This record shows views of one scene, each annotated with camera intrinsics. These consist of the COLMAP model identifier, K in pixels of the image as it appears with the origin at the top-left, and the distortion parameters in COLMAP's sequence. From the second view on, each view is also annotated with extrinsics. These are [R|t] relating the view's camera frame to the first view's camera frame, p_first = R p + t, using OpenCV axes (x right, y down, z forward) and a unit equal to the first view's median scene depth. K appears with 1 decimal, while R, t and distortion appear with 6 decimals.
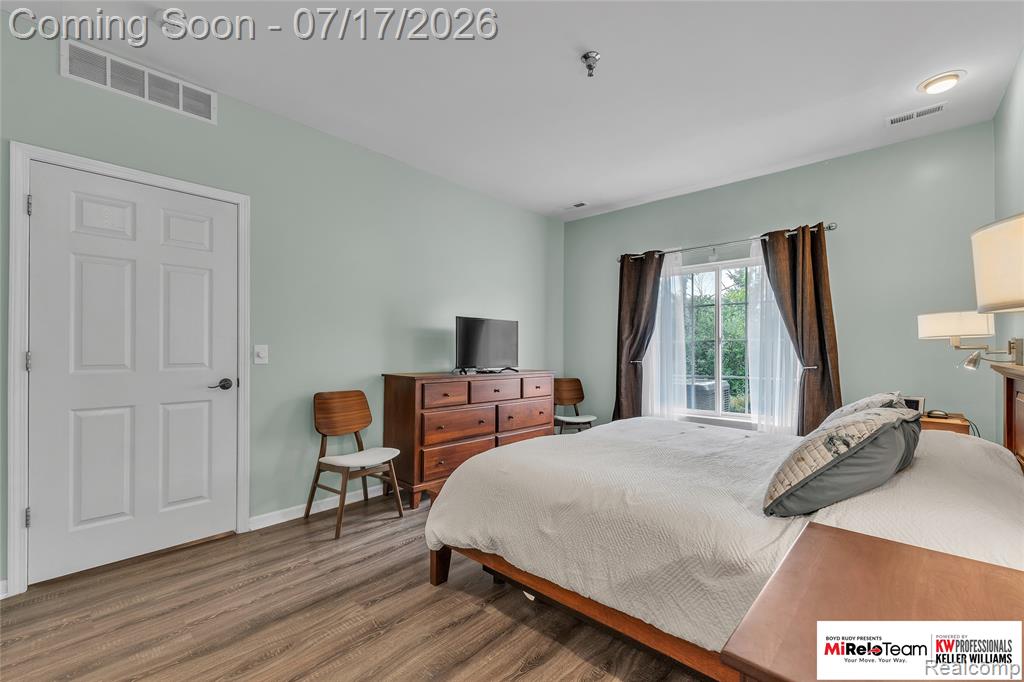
lens RADIAL K [[434.7, 0, 516.6], [0, 434.7, 349.6], [0, 0, 1]] dist [-0.009399, -0.000172]
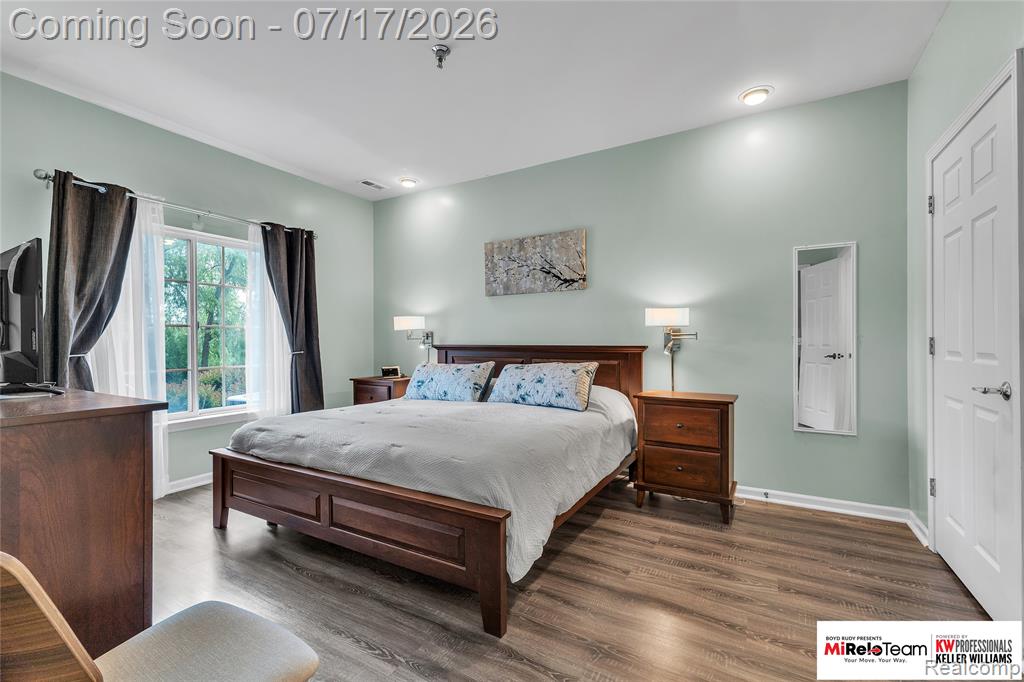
lens RADIAL K [[434.7, 0, 514.0], [0, 434.7, 341.0], [0, 0, 1]] dist [-0.009399, -0.000172]
pose [[-0.211493, 0.000887, 0.977379, -0.845544], [0.001070, 0.999999, -0.000676, 0.017967], [-0.977379, 0.000903, -0.211494, 1.016382]]
